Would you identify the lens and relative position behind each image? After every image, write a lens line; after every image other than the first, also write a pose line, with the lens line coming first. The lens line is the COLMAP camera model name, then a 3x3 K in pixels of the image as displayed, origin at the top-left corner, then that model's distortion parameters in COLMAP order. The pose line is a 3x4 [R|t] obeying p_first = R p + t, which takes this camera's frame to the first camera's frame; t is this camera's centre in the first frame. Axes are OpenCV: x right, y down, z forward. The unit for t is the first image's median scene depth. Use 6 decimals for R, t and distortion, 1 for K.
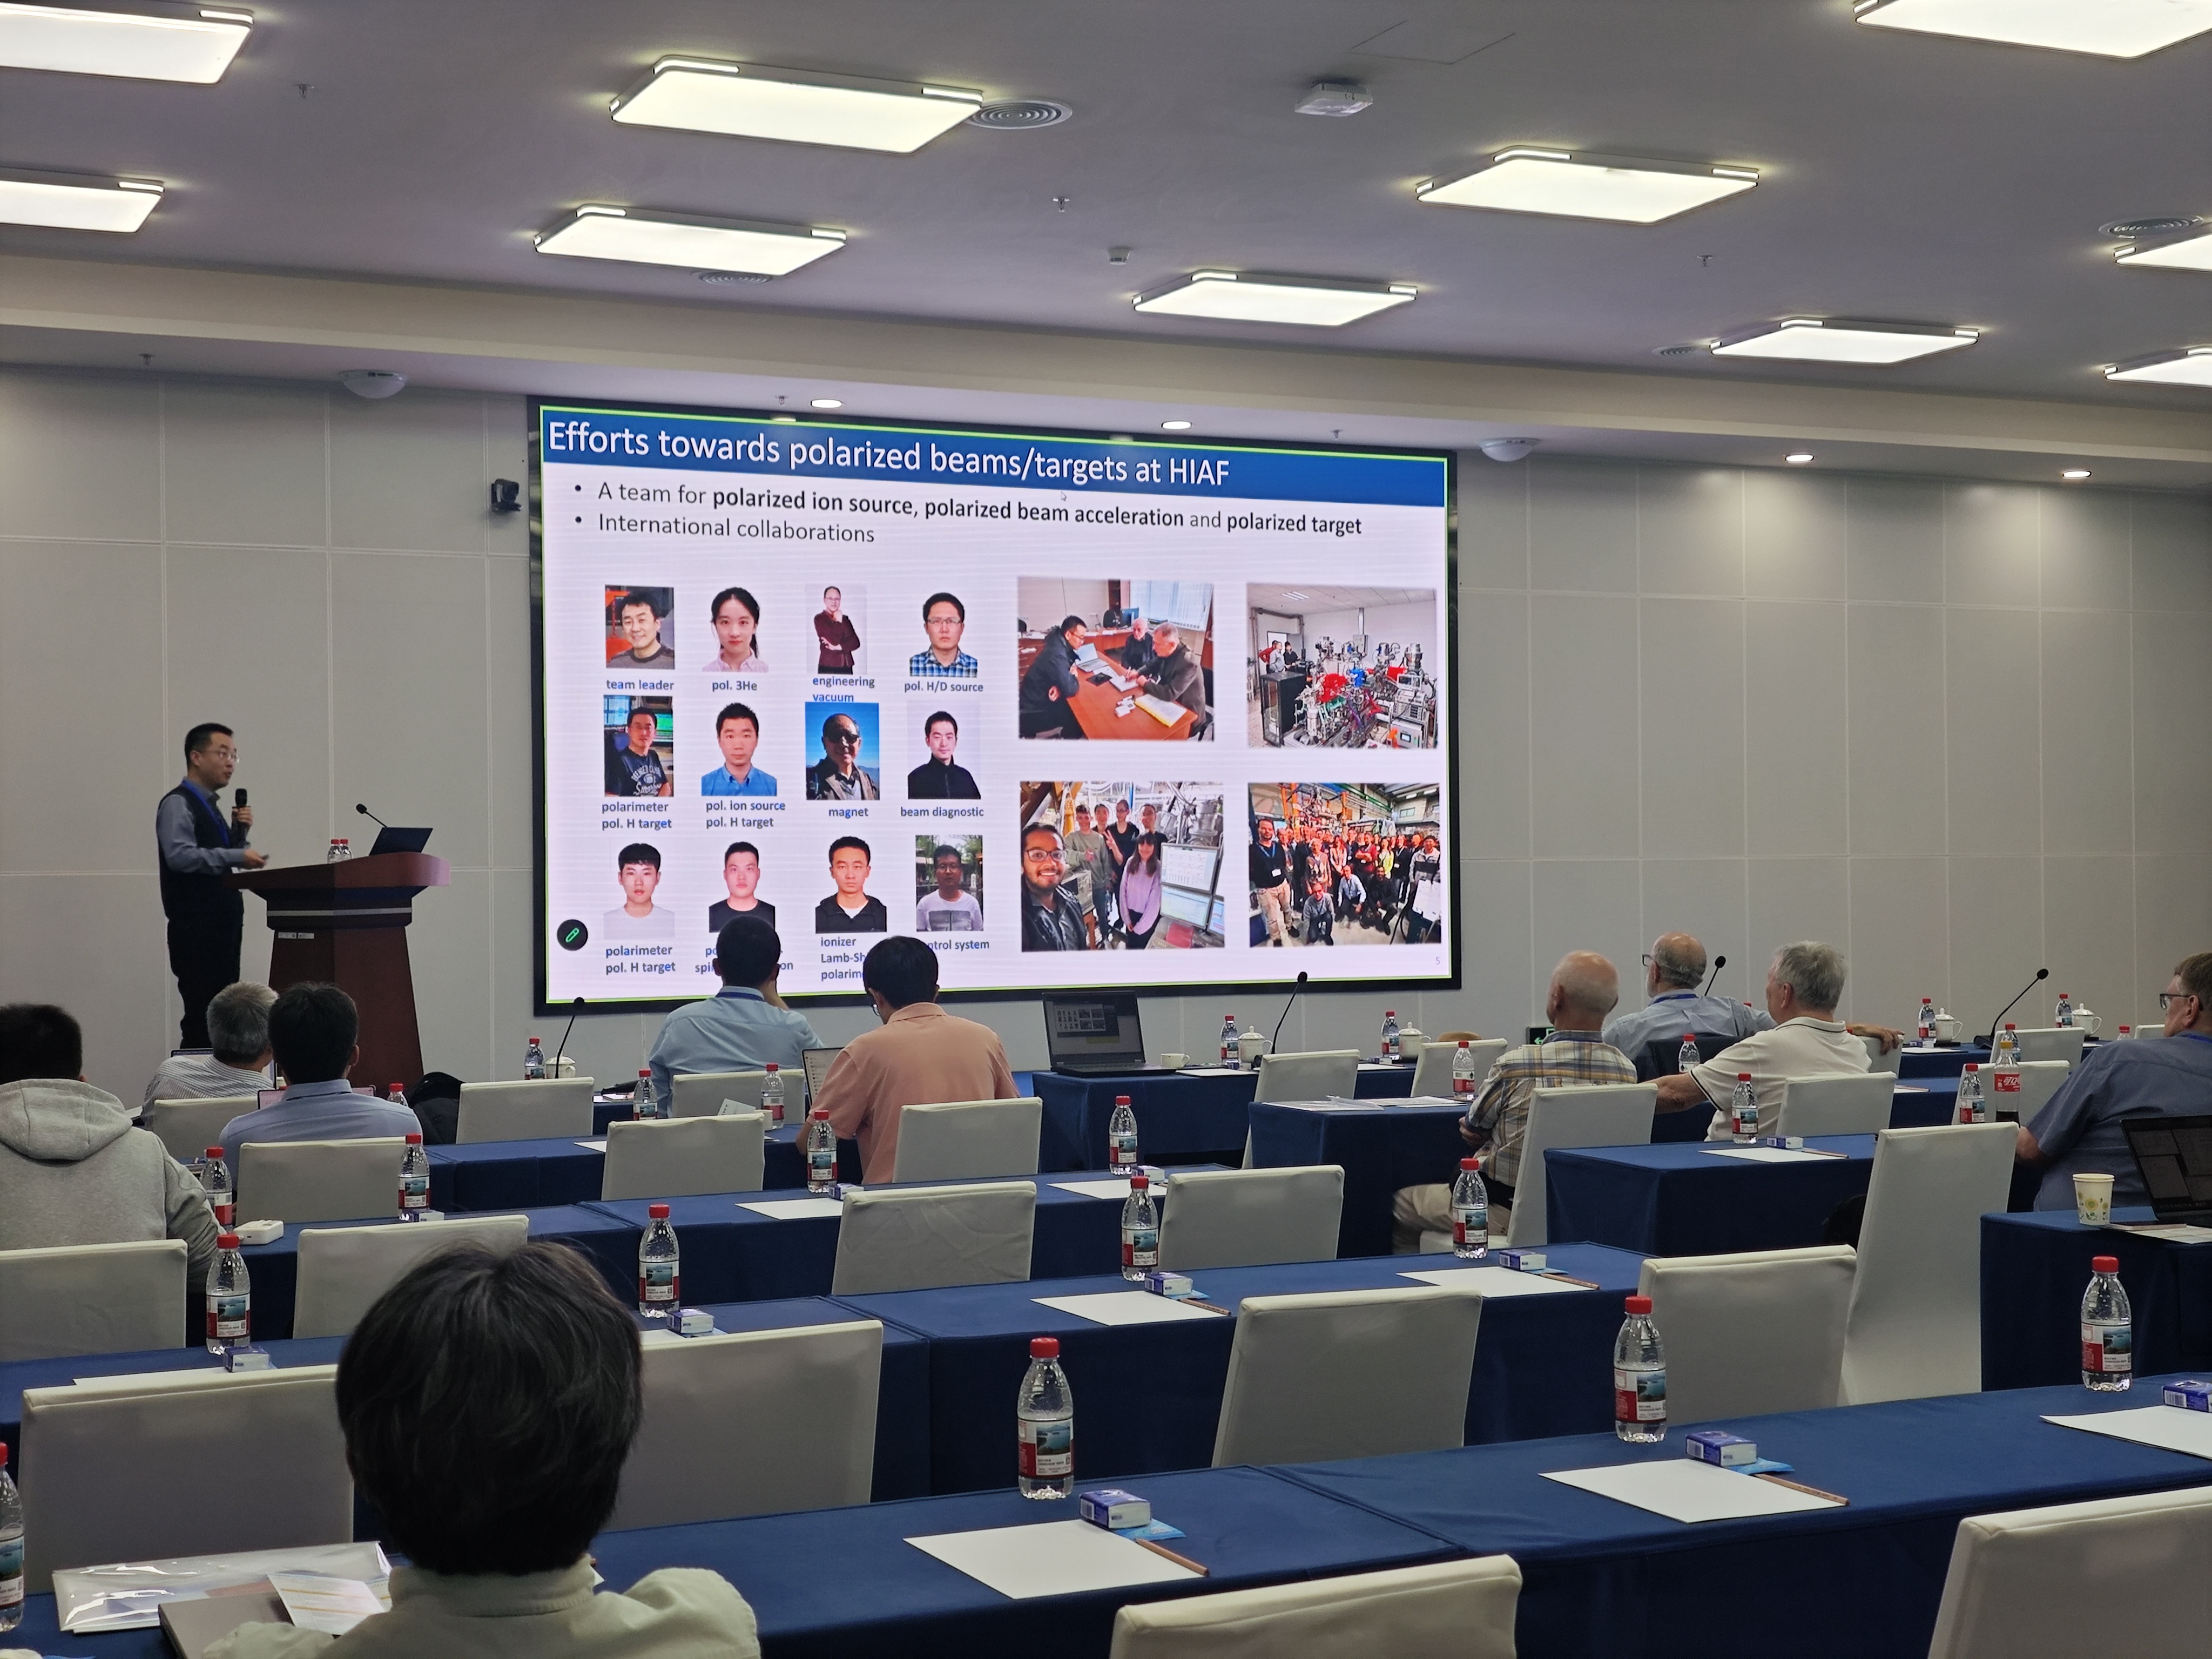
lens RADIAL K [[2984.0, 0, 1114.8], [0, 2984.0, 827.7], [0, 0, 1]] dist [0.208538, -0.857972]
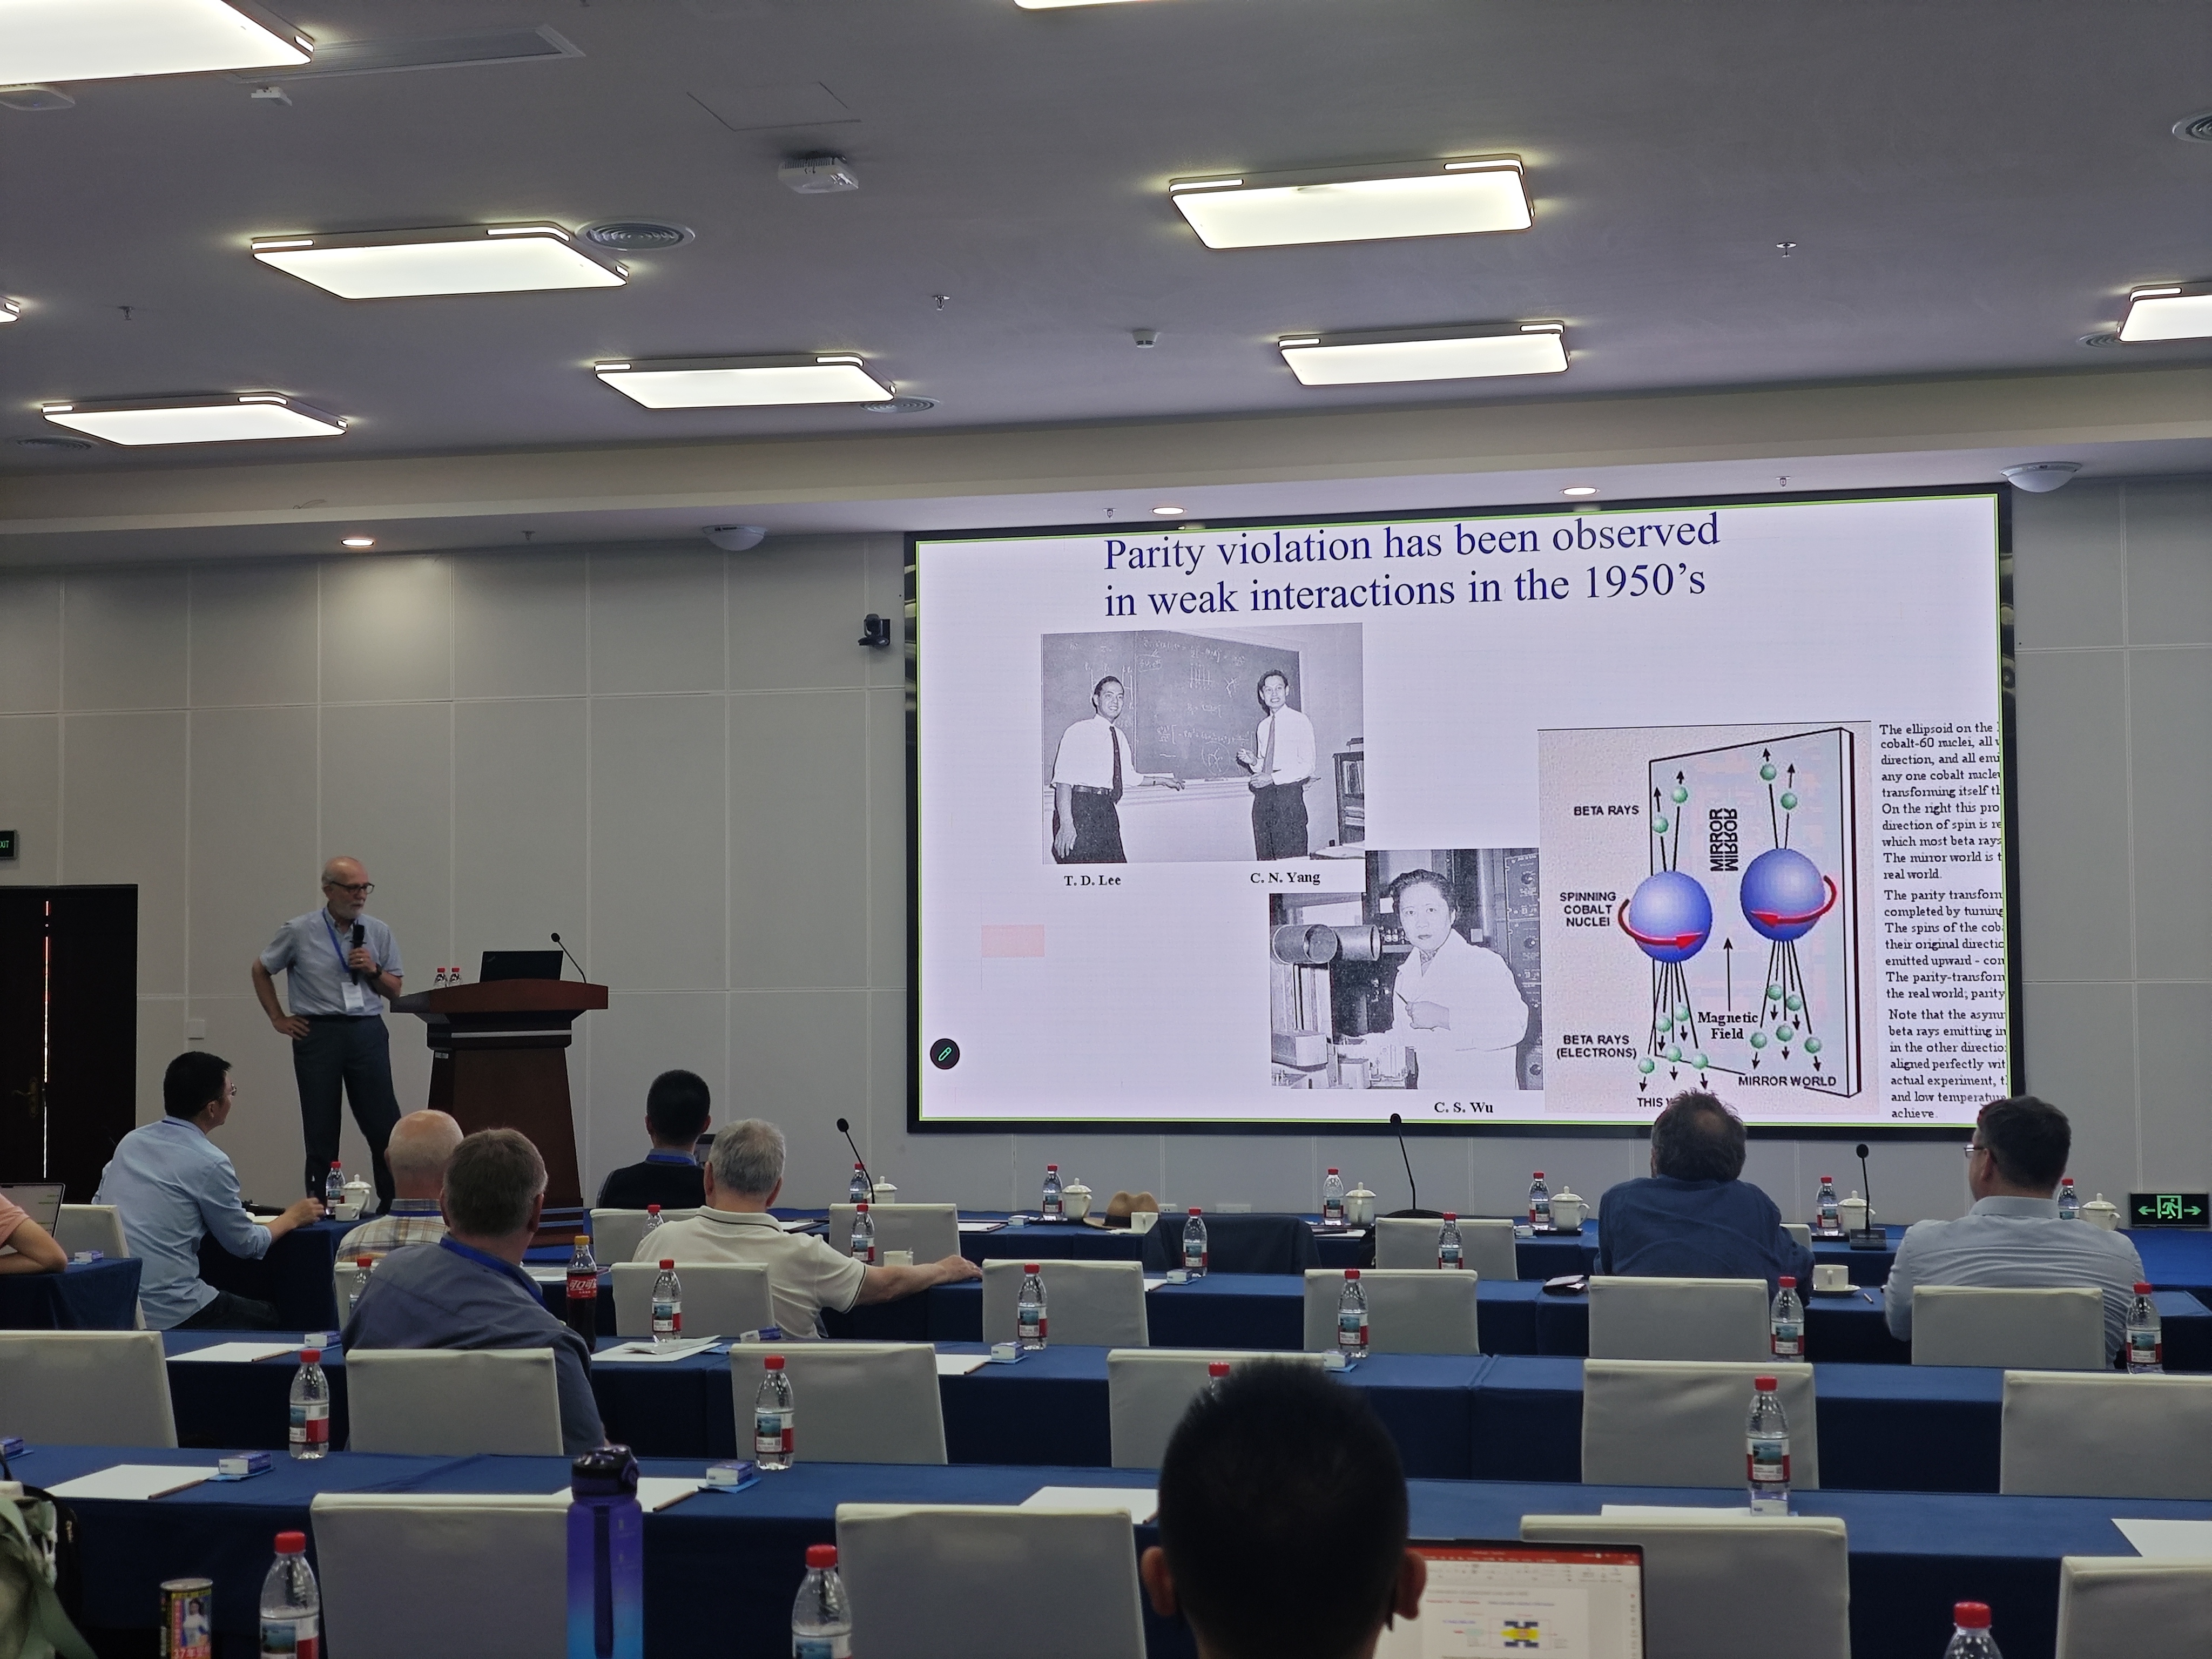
lens RADIAL K [[2989.9, 0, 1077.7], [0, 2989.9, 833.3], [0, 0, 1]] dist [0.204449, -0.754950]
pose [[0.791868, -0.025729, -0.610150, 0.534739], [0.008535, 0.999481, -0.031069, -0.008257], [0.610632, 0.019395, 0.791677, 0.246950]]
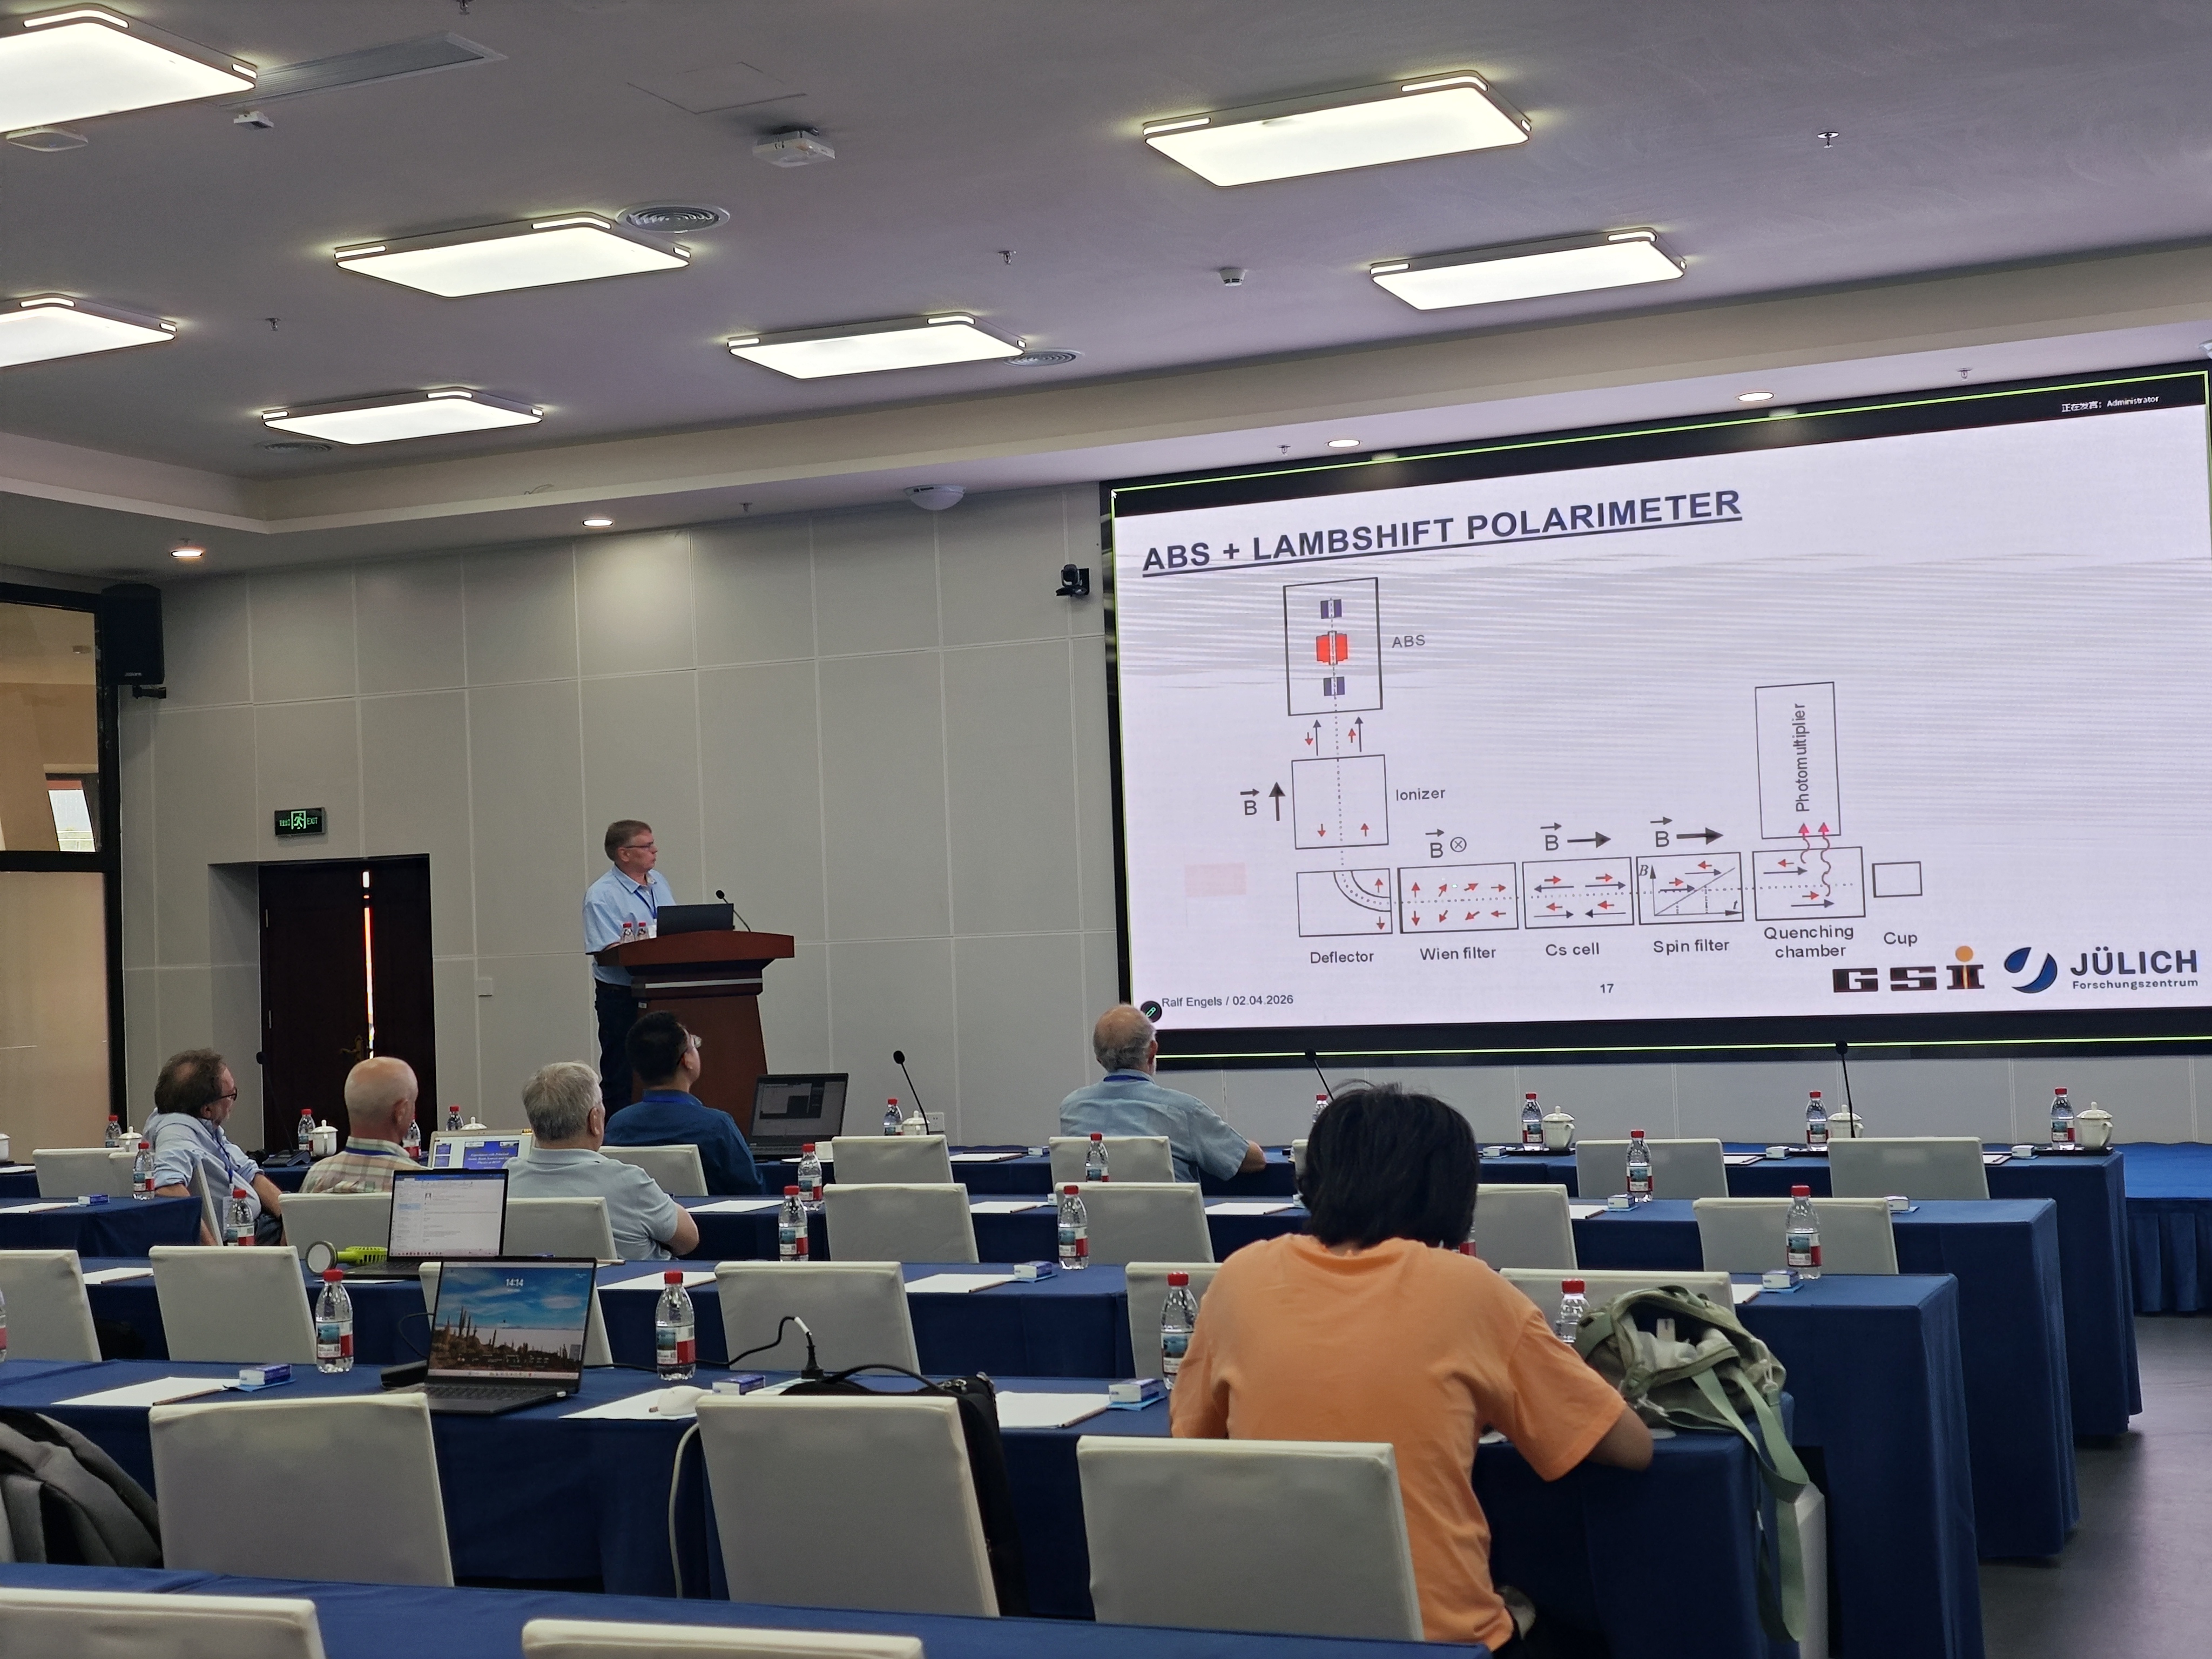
lens RADIAL K [[3004.3, 0, 1058.6], [0, 3004.3, 838.2], [0, 0, 1]] dist [0.237515, -0.899308]
pose [[0.657708, -0.040654, -0.752176, 0.651076], [0.043122, 0.998937, -0.016286, -0.002599], [0.752038, -0.021724, 0.658762, 0.325562]]
